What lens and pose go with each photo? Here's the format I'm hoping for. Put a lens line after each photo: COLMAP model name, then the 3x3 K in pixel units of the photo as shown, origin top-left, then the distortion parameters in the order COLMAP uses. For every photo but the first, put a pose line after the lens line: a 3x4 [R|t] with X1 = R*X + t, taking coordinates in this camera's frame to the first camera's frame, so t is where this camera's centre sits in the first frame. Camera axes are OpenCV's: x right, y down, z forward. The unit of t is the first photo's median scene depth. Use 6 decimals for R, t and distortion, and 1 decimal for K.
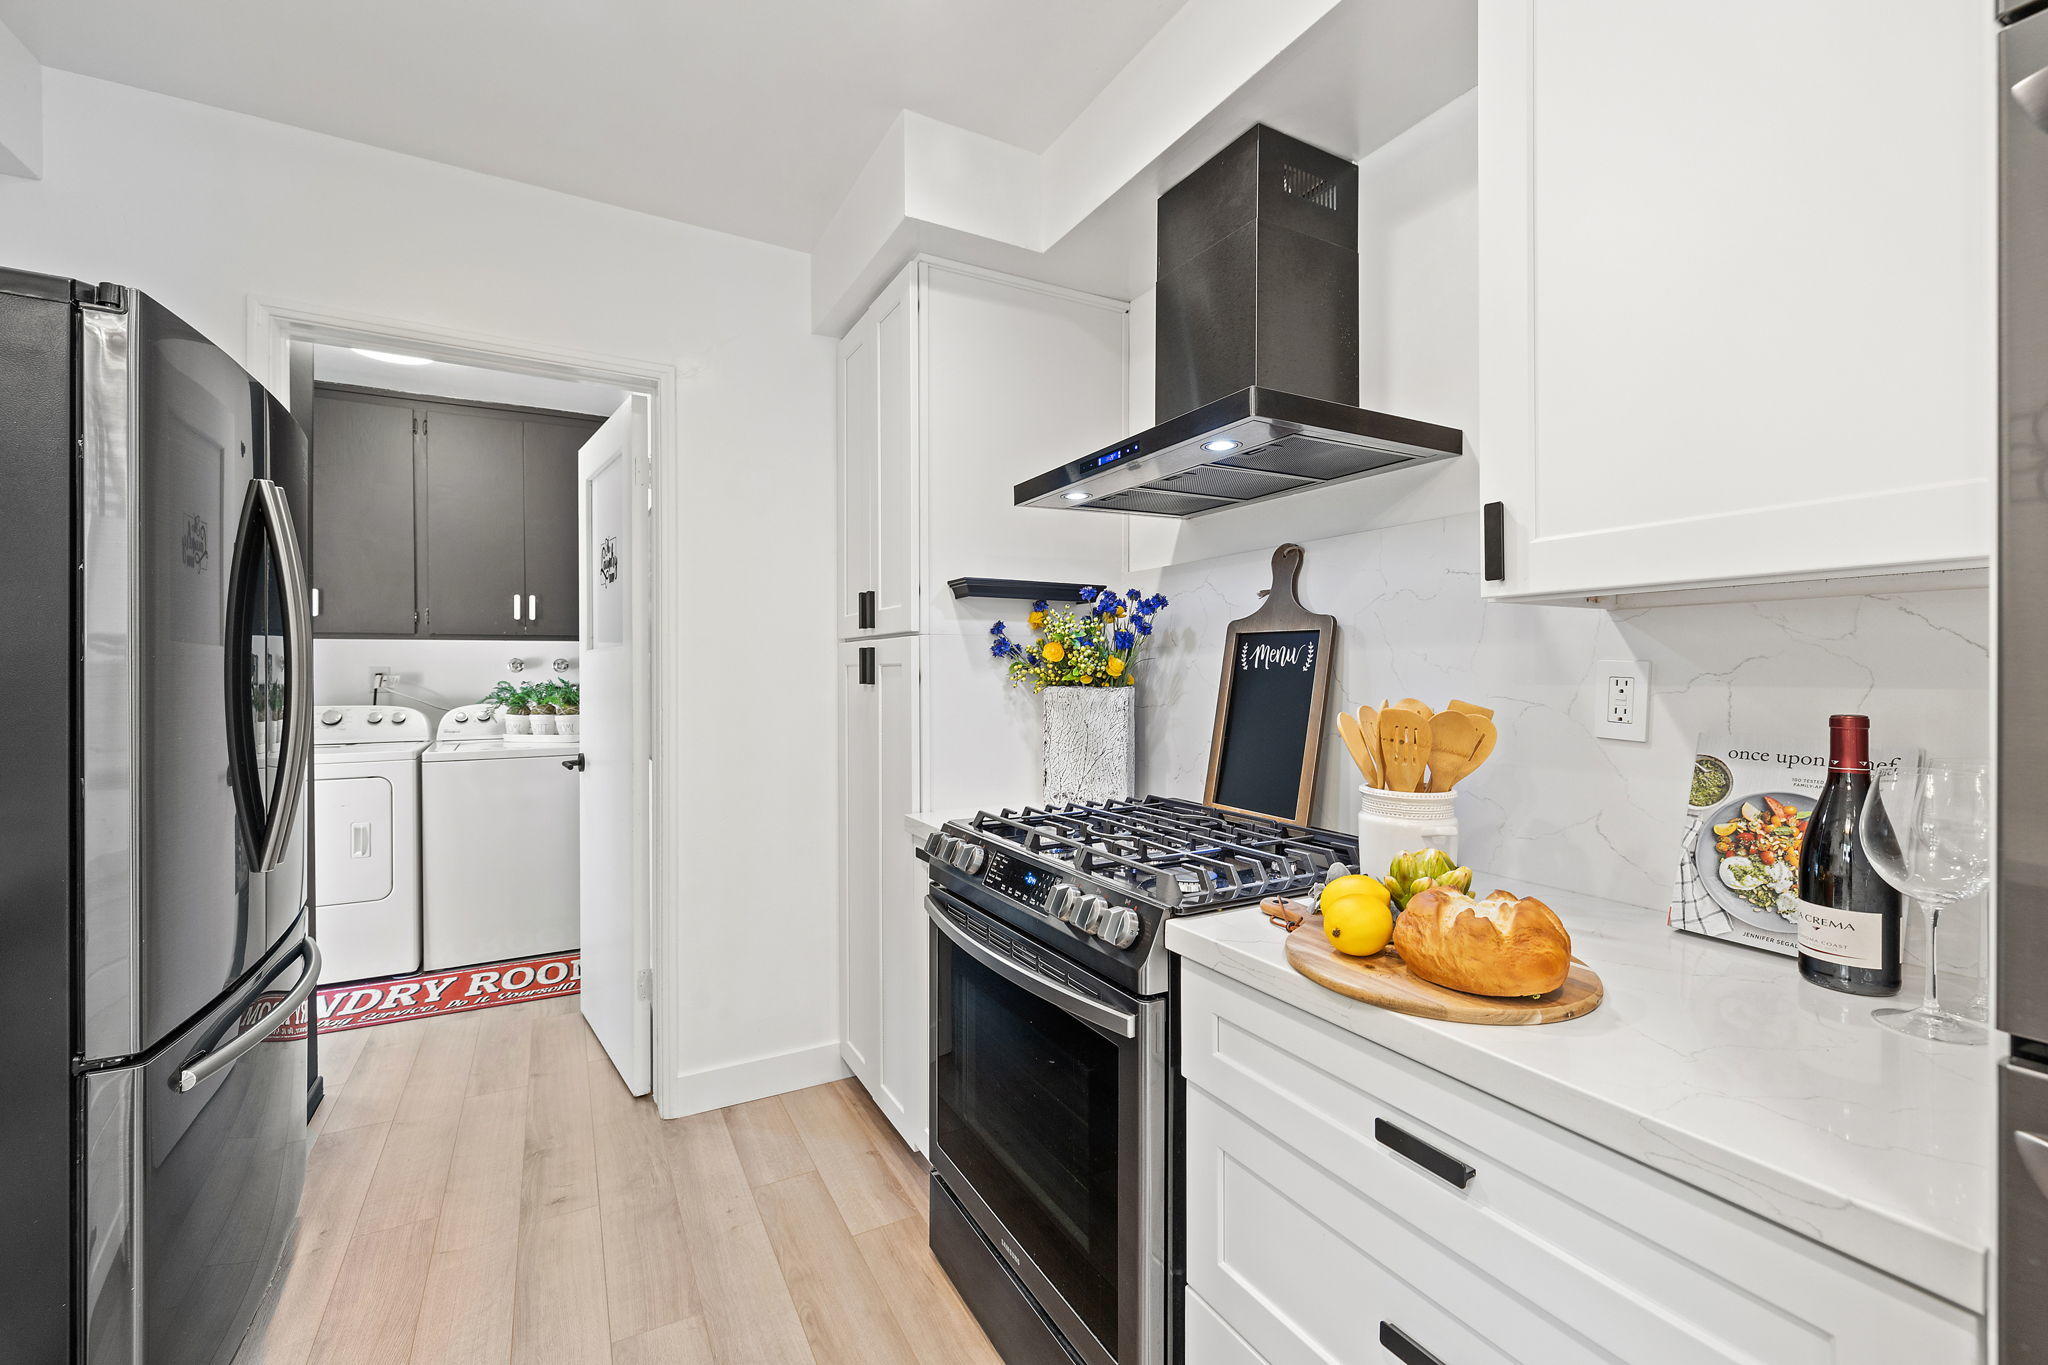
lens RADIAL K [[854.4, 0, 1027.5], [0, 854.4, 676.8], [0, 0, 1]] dist [-0.001163, 0.000162]
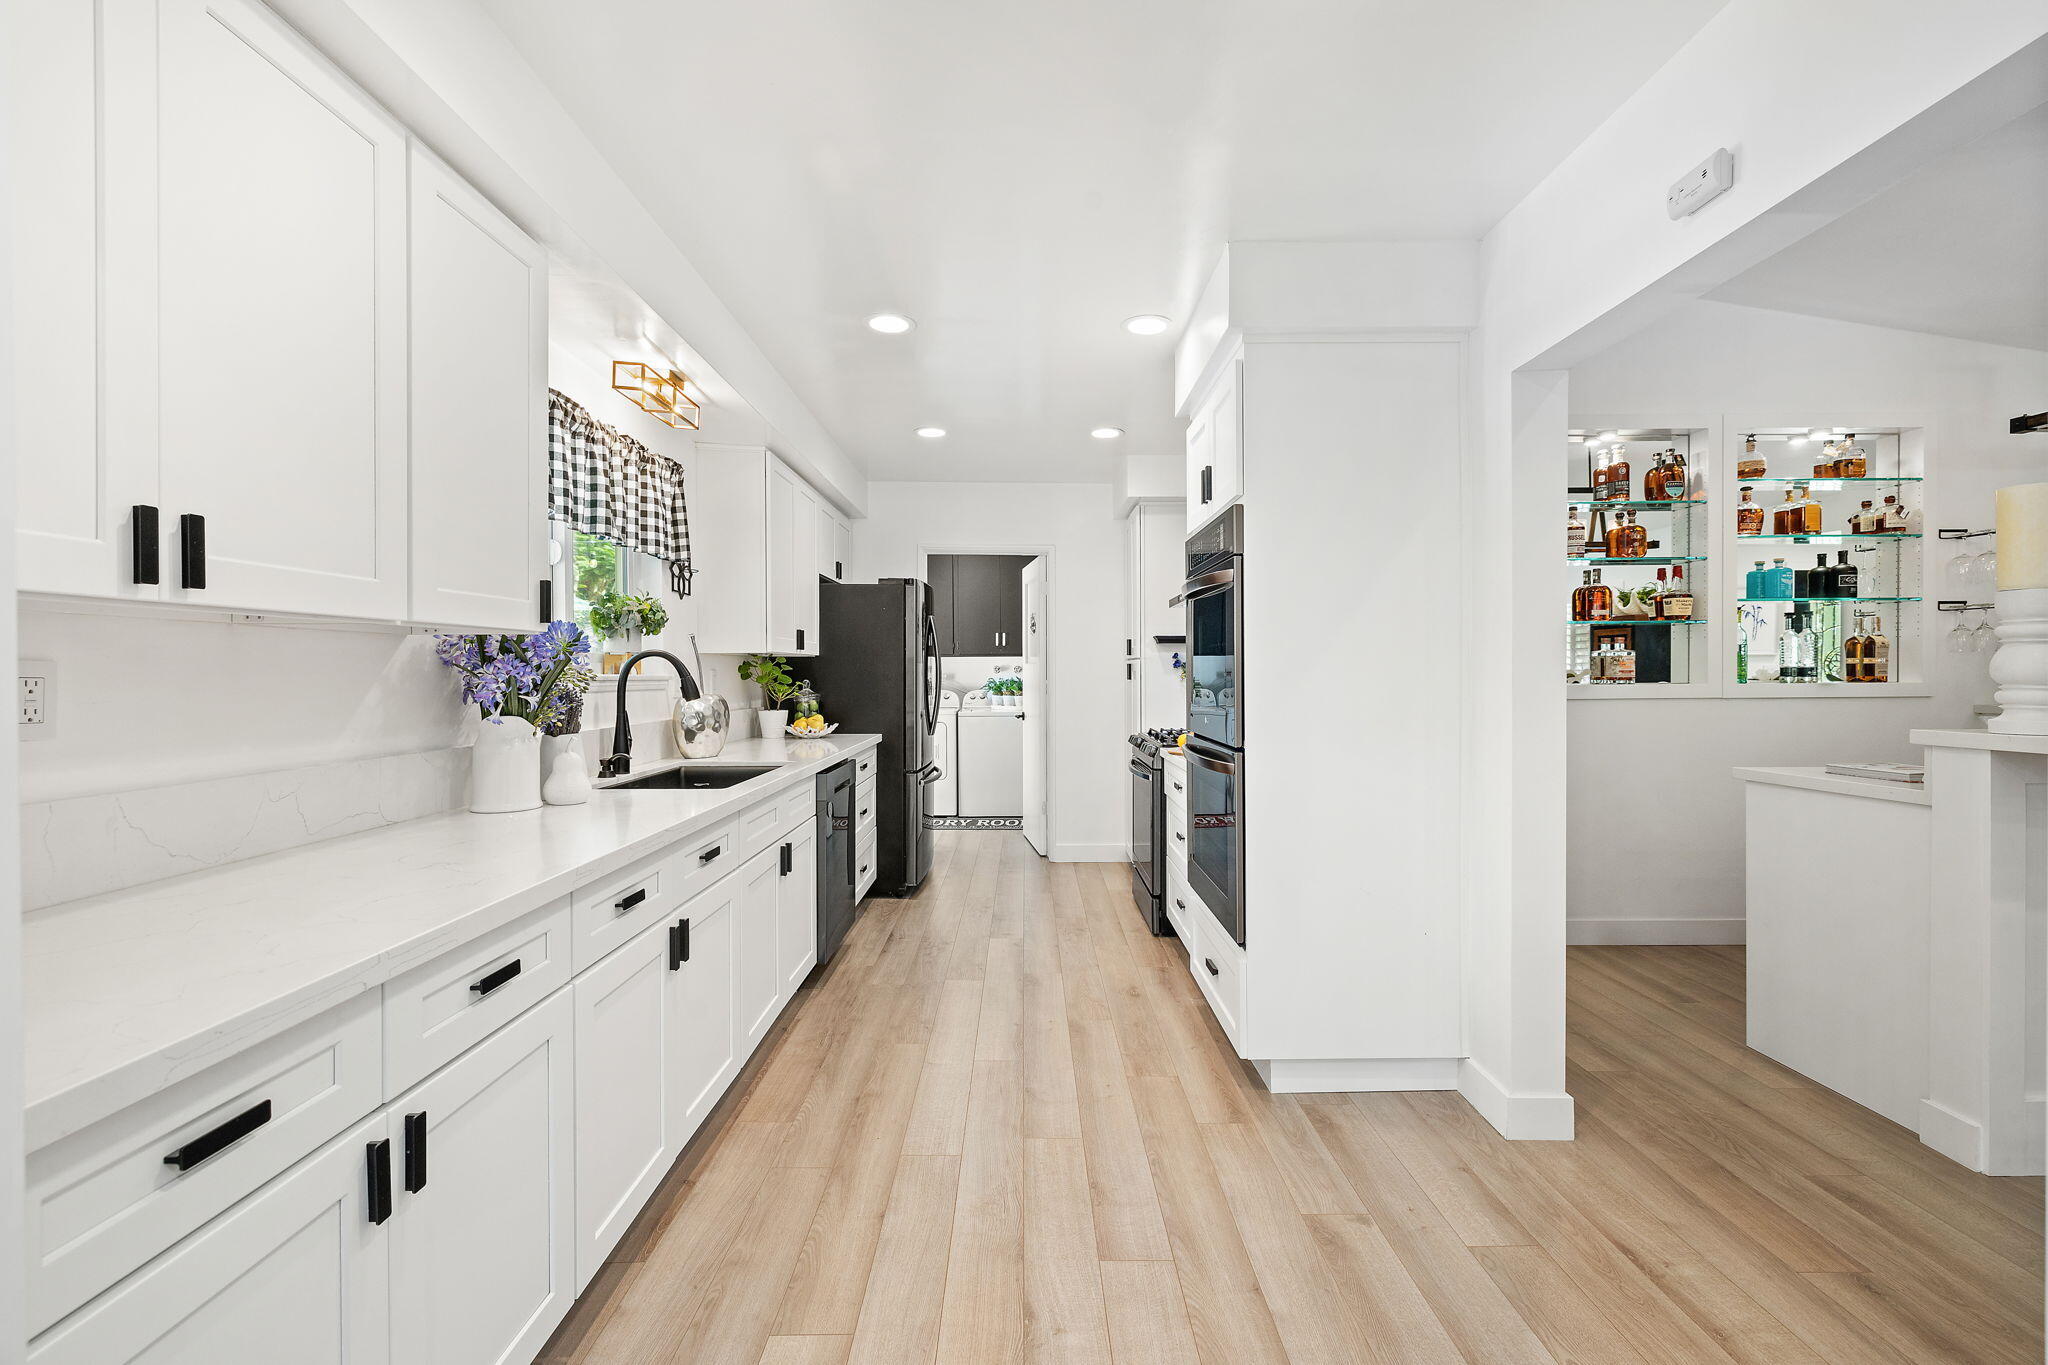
lens RADIAL K [[854.4, 0, 1027.5], [0, 854.4, 676.8], [0, 0, 1]] dist [-0.001163, 0.000162]
pose [[0.876464, 0.001556, -0.481464, 0.468058], [-0.000222, 0.999996, 0.002828, -0.003745], [0.481467, -0.002372, 0.876461, -0.786836]]
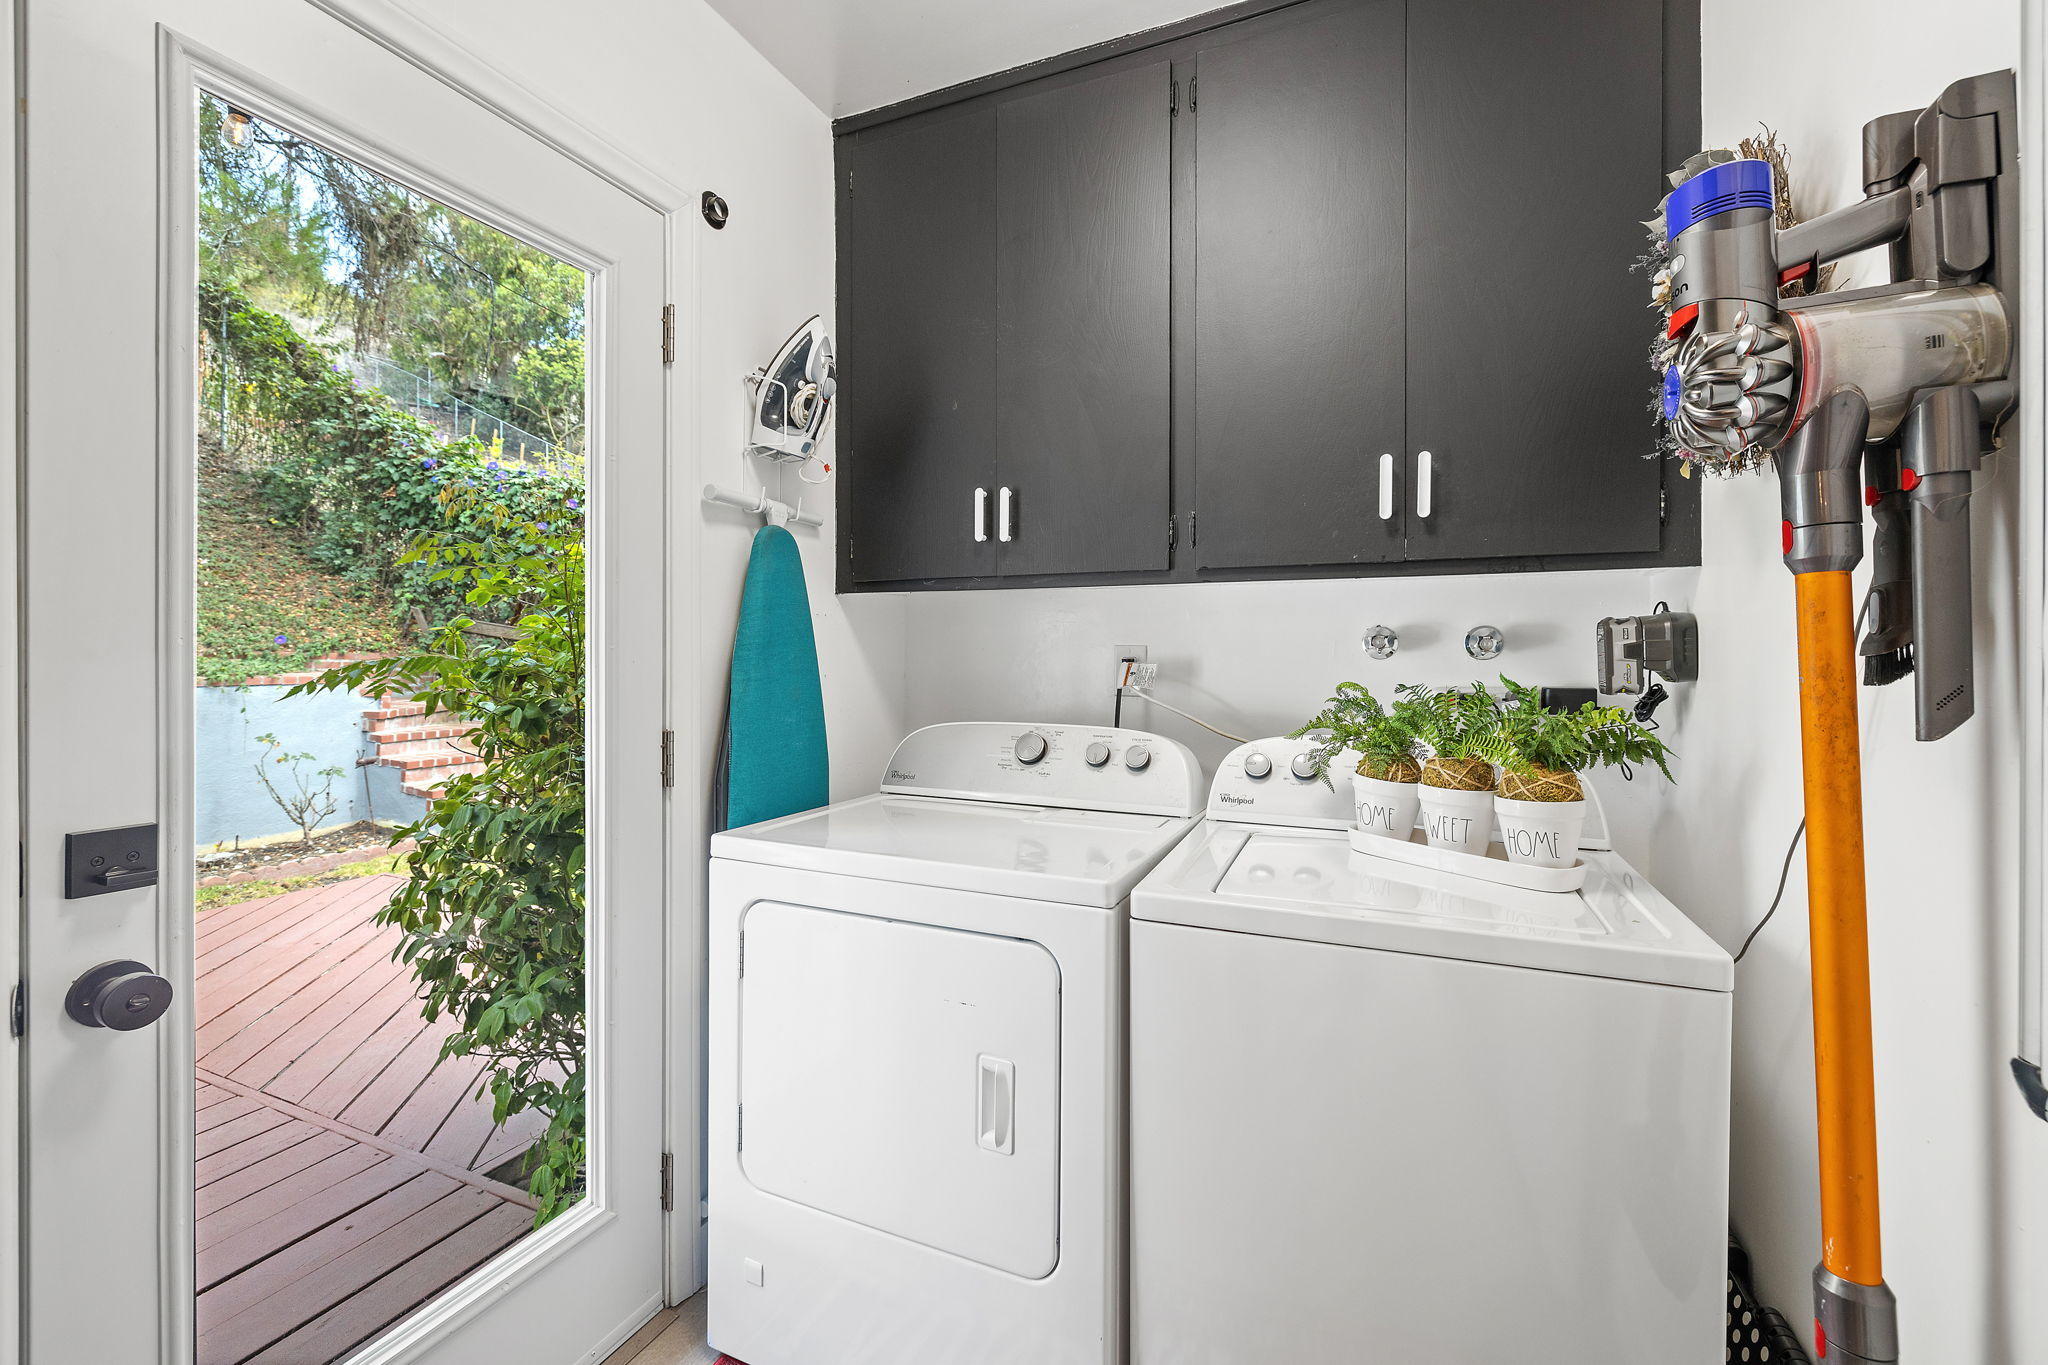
lens RADIAL K [[852.5, 0, 1022.6], [0, 852.5, 658.3], [0, 0, 1]] dist [0.002723, -0.009512]
pose [[0.597517, 0.006979, -0.801826, -0.476562], [-0.009608, 0.999953, 0.001544, -0.005556], [0.801798, 0.006781, 0.597556, 0.788175]]
